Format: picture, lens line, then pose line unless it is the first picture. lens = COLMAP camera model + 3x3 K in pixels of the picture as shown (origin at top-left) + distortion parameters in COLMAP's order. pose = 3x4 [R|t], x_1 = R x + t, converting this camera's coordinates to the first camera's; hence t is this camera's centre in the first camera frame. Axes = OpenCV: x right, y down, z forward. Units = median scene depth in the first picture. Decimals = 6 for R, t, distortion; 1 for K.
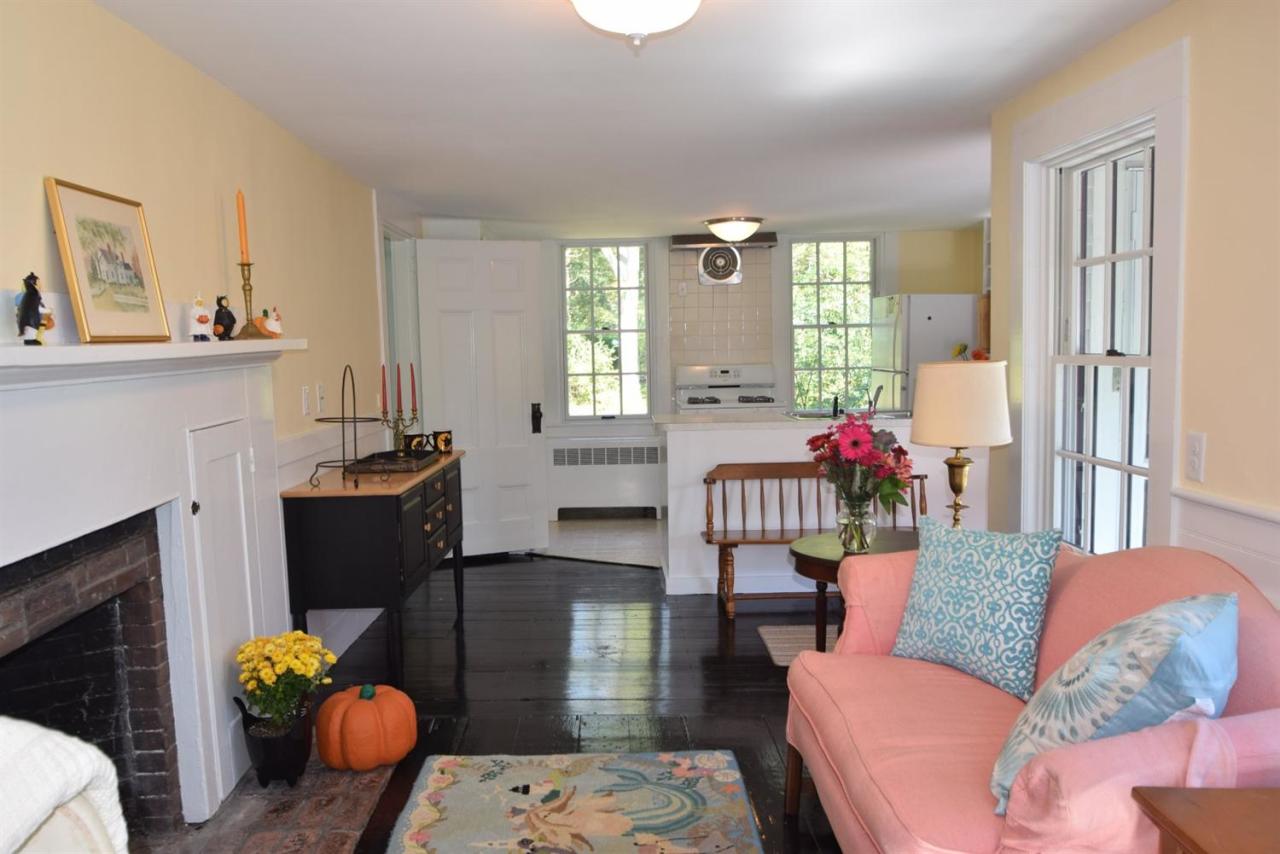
lens RADIAL K [[1015.7, 0, 635.2], [0, 1015.7, 452.1], [0, 0, 1]] dist [-0.049232, 0.042154]
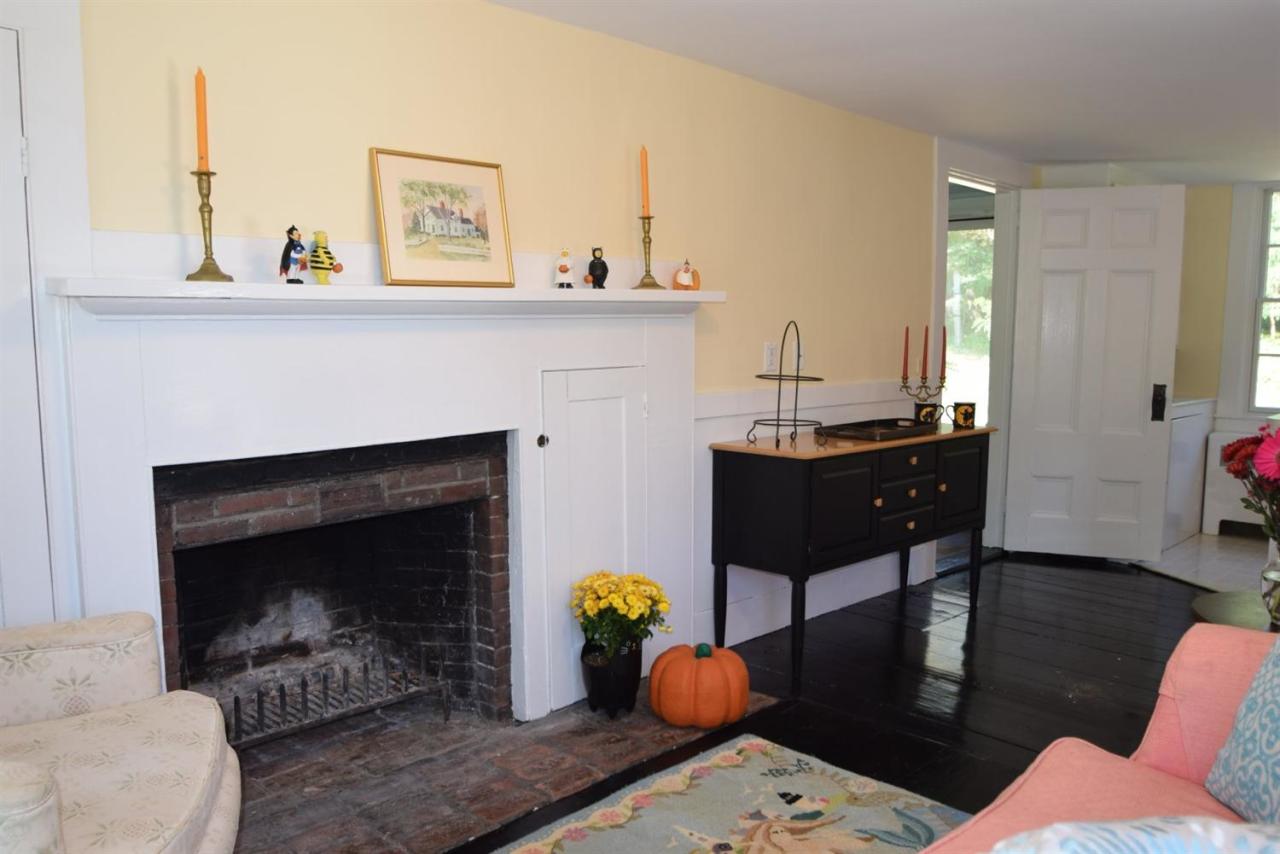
lens RADIAL K [[1015.7, 0, 635.2], [0, 1015.7, 452.1], [0, 0, 1]] dist [-0.049232, 0.042154]
pose [[0.691508, 0.112170, -0.713606, 0.431940], [-0.094657, 0.993423, 0.064428, -0.013614], [0.716140, 0.022996, 0.697578, 0.302635]]
